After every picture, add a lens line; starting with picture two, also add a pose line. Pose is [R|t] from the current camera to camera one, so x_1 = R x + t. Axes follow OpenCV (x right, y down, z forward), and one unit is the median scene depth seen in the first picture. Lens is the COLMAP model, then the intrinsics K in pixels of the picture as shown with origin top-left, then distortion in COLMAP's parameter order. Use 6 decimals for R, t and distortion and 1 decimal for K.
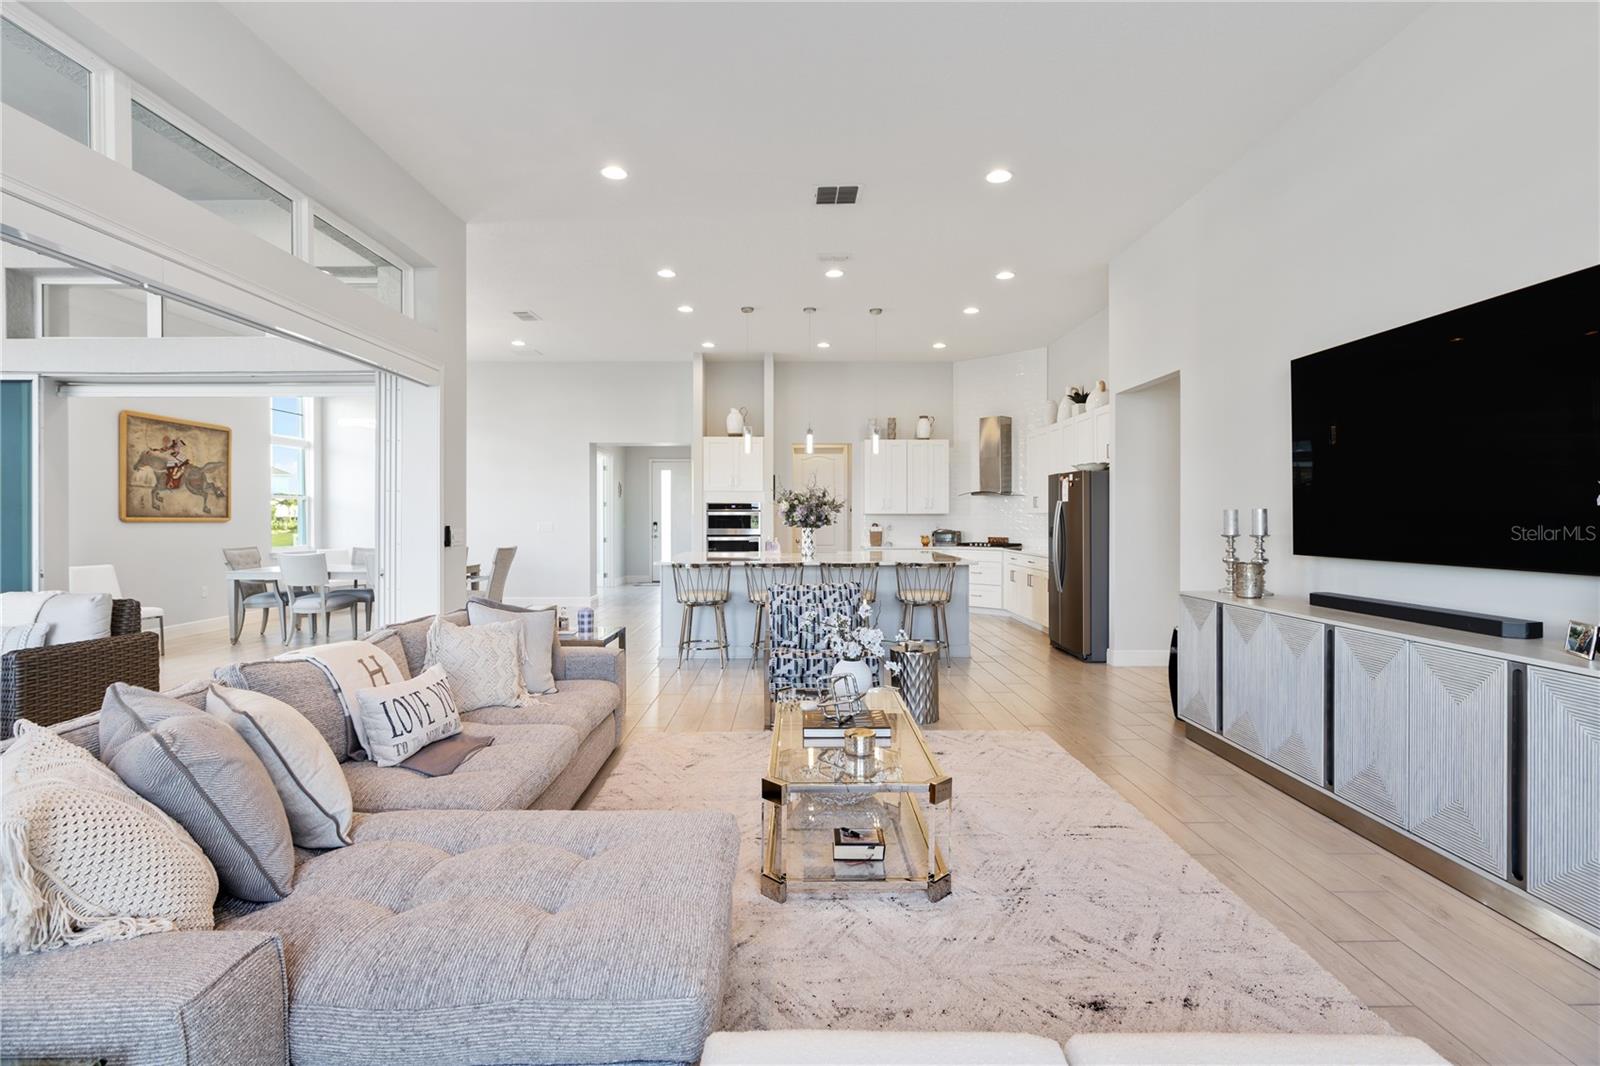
lens RADIAL K [[752.4, 0, 797.7], [0, 752.4, 522.8], [0, 0, 1]] dist [-0.005305, 0.000265]
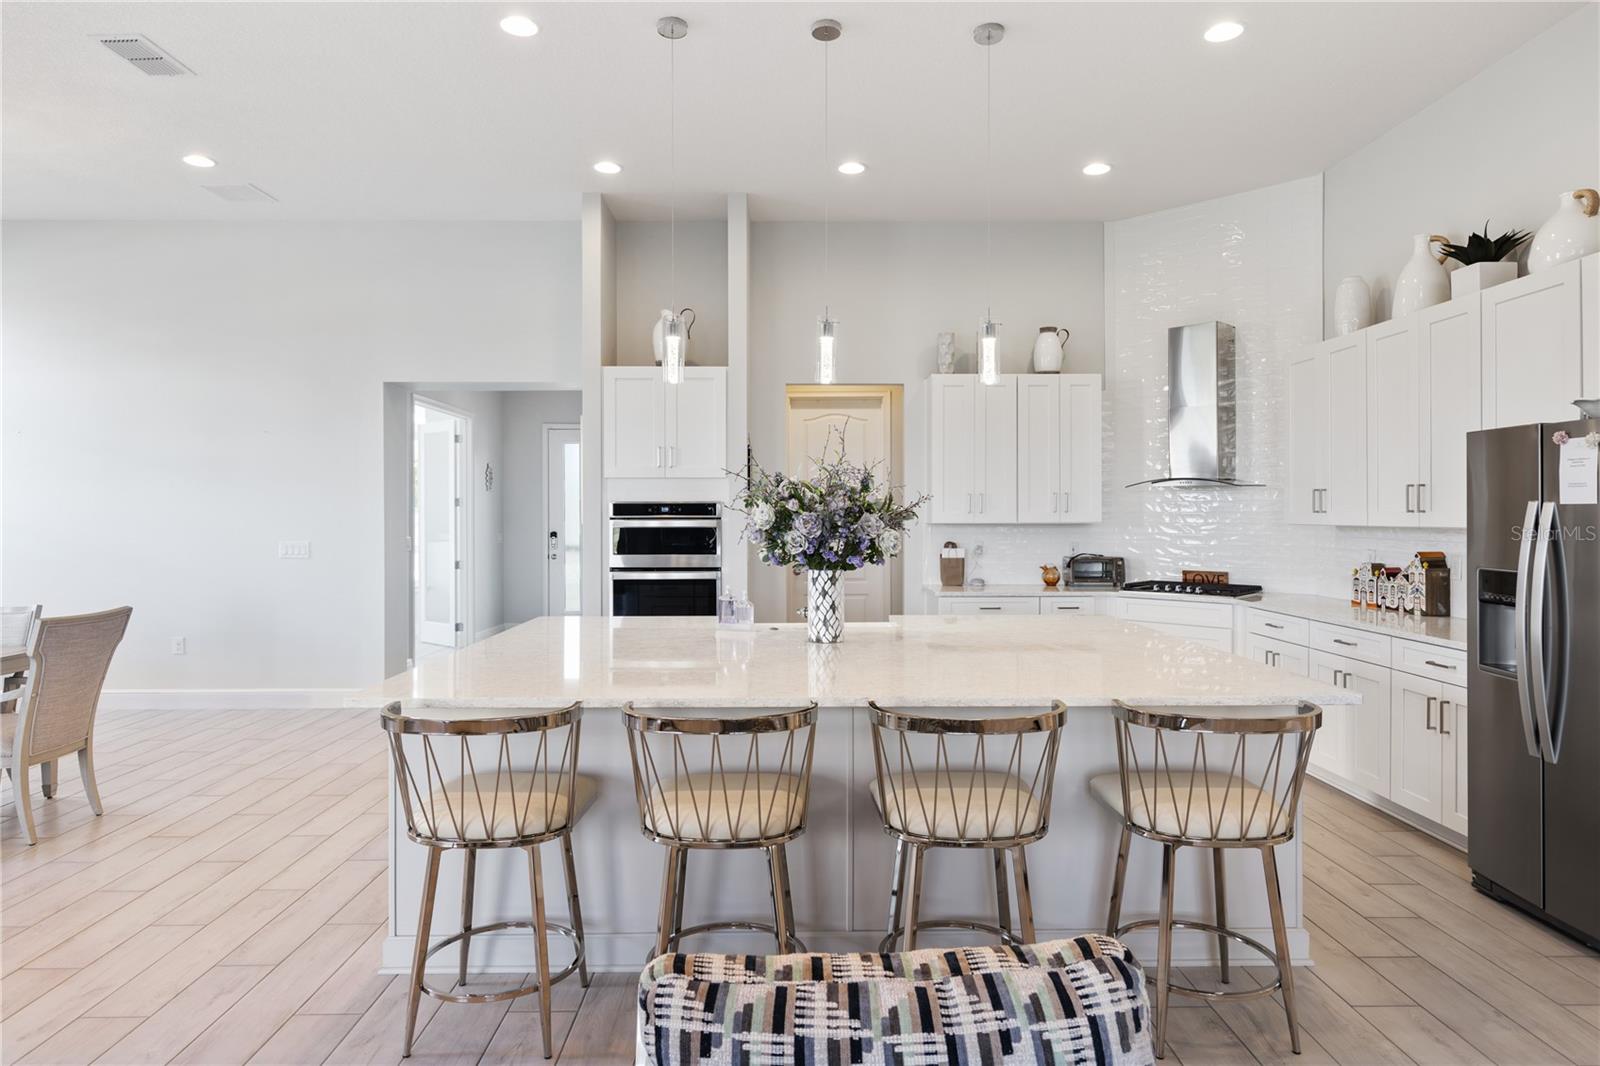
lens RADIAL K [[943.3, 0, 797.3], [0, 943.3, 516.4], [0, 0, 1]] dist [0.002353, -0.001190]
pose [[1.000000, -0.000528, 0.000420, -0.000123], [0.000530, 0.999991, -0.004314, -0.018599], [-0.000418, 0.004315, 0.999991, 0.504799]]
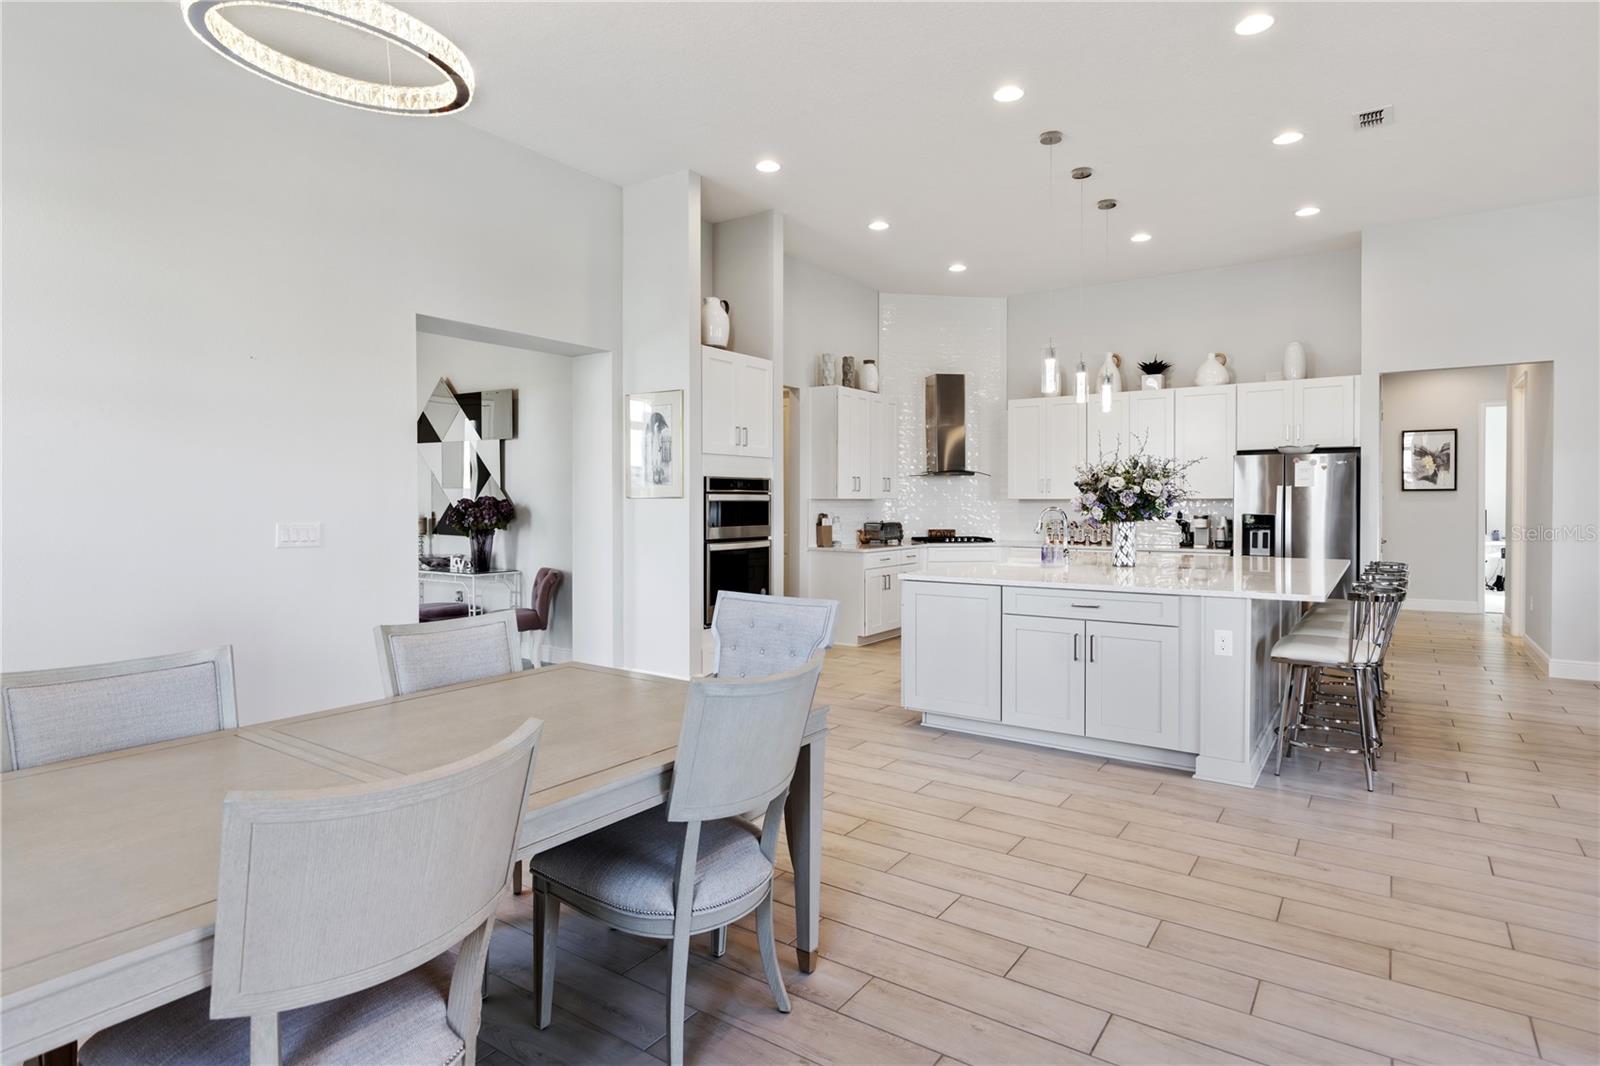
lens RADIAL K [[863.7, 0, 799.0], [0, 863.7, 507.6], [0, 0, 1]] dist [0.000956, -0.000687]
pose [[0.574006, -0.005411, 0.818833, -0.724010], [0.005302, 0.999982, 0.002892, -0.008930], [-0.818834, 0.002681, 0.574024, 0.799863]]
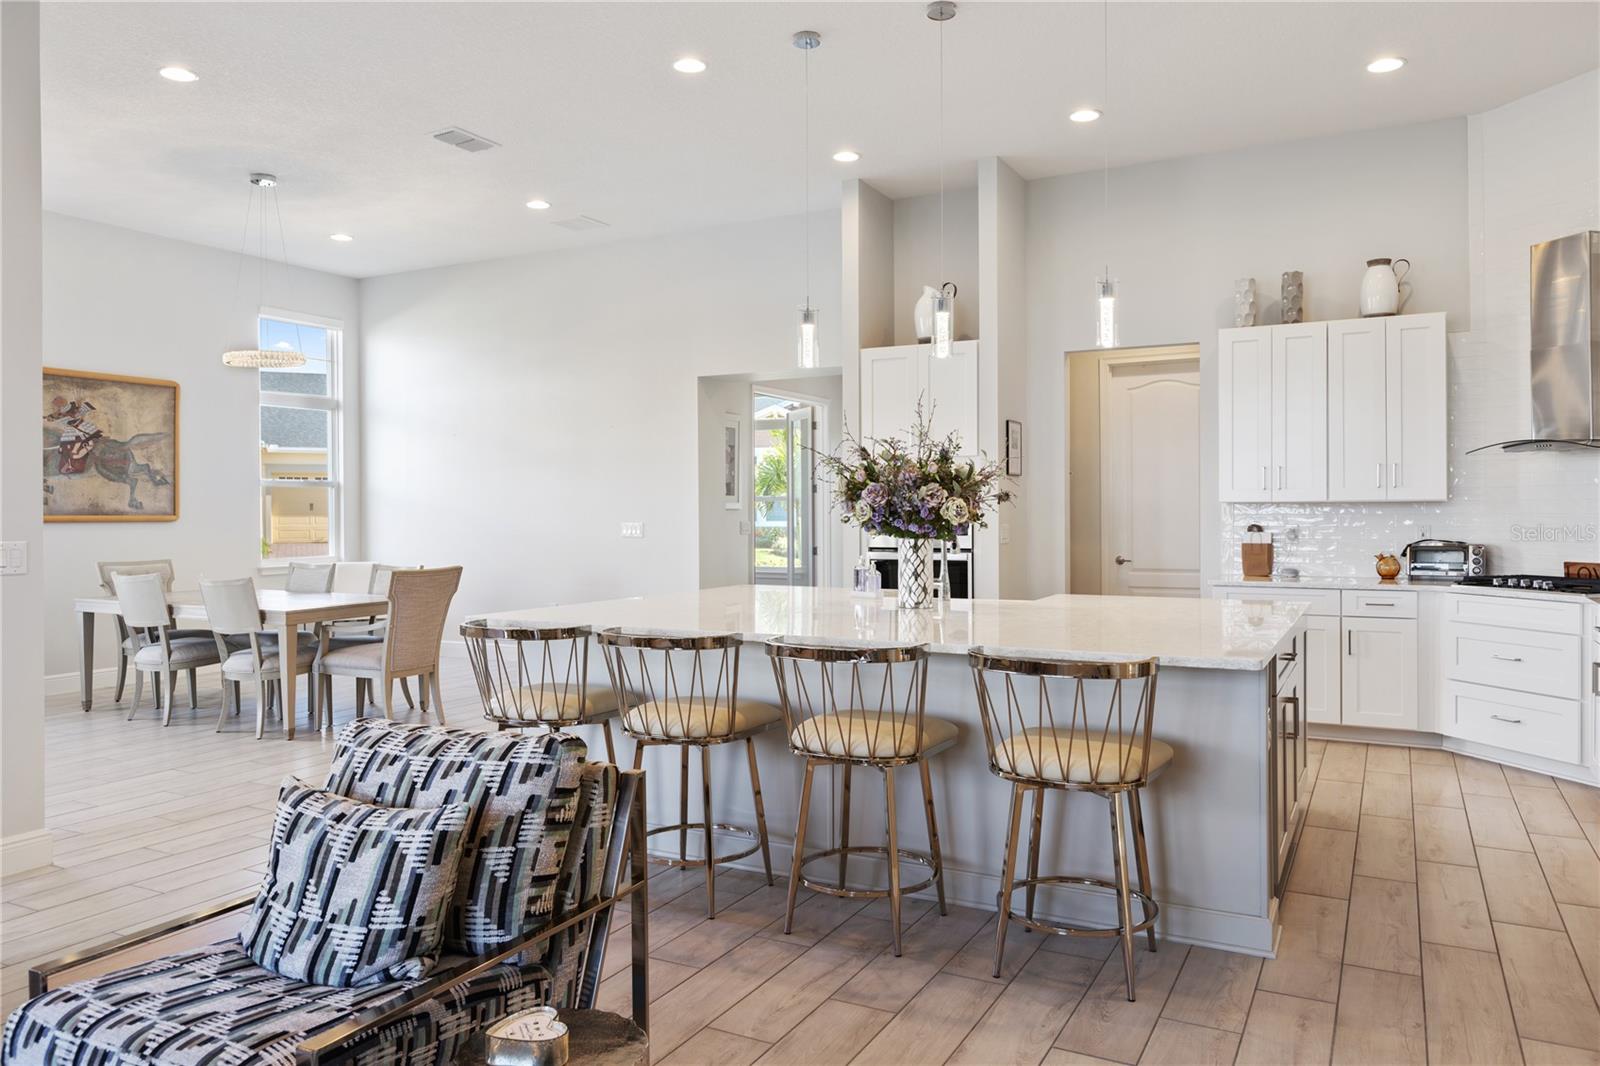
lens RADIAL K [[1115.4, 0, 795.5], [0, 1115.4, 518.9], [0, 0, 1]] dist [0.003408, -0.007075]
pose [[0.877098, -0.000169, -0.480312, 0.244606], [0.000836, 0.999999, 0.001174, -0.004702], [0.480311, -0.001431, 0.877097, 0.435810]]
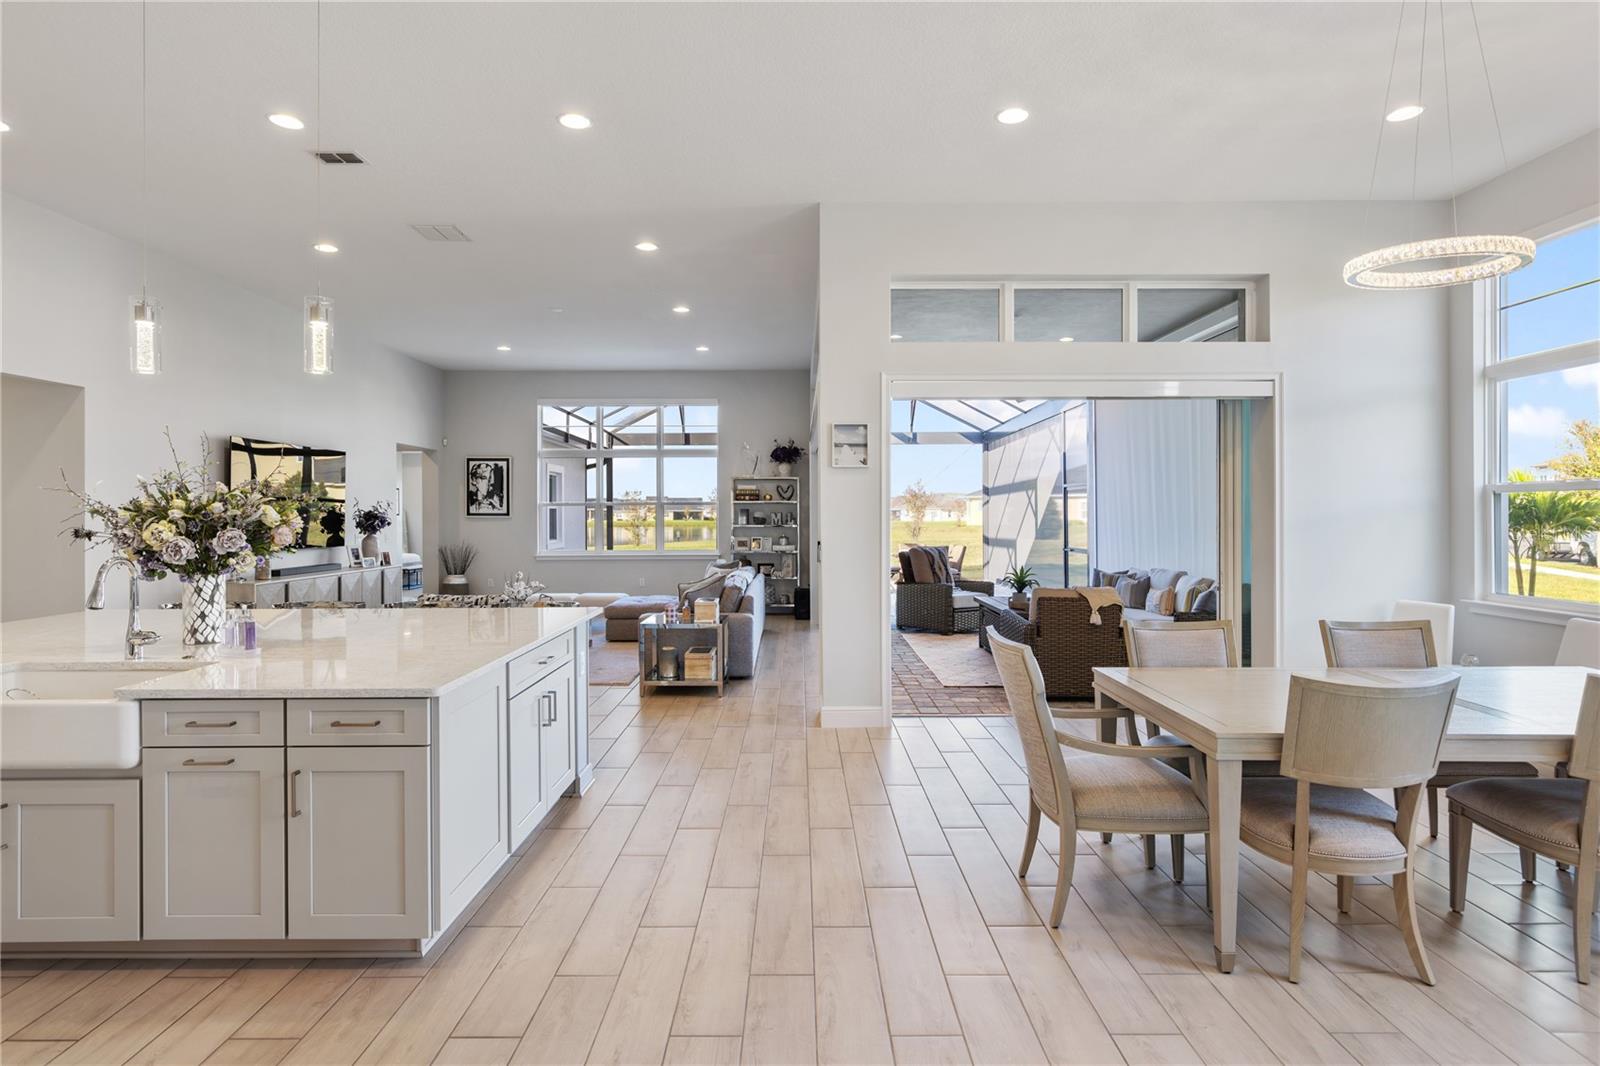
lens RADIAL K [[808.6, 0, 801.2], [0, 808.6, 513.0], [0, 0, 1]] dist [-0.001240, 0.001330]
pose [[-0.999979, 0.004258, 0.004801, -0.305857], [0.004285, 0.999976, 0.005493, -0.026653], [-0.004777, 0.005514, -0.999973, 1.418718]]
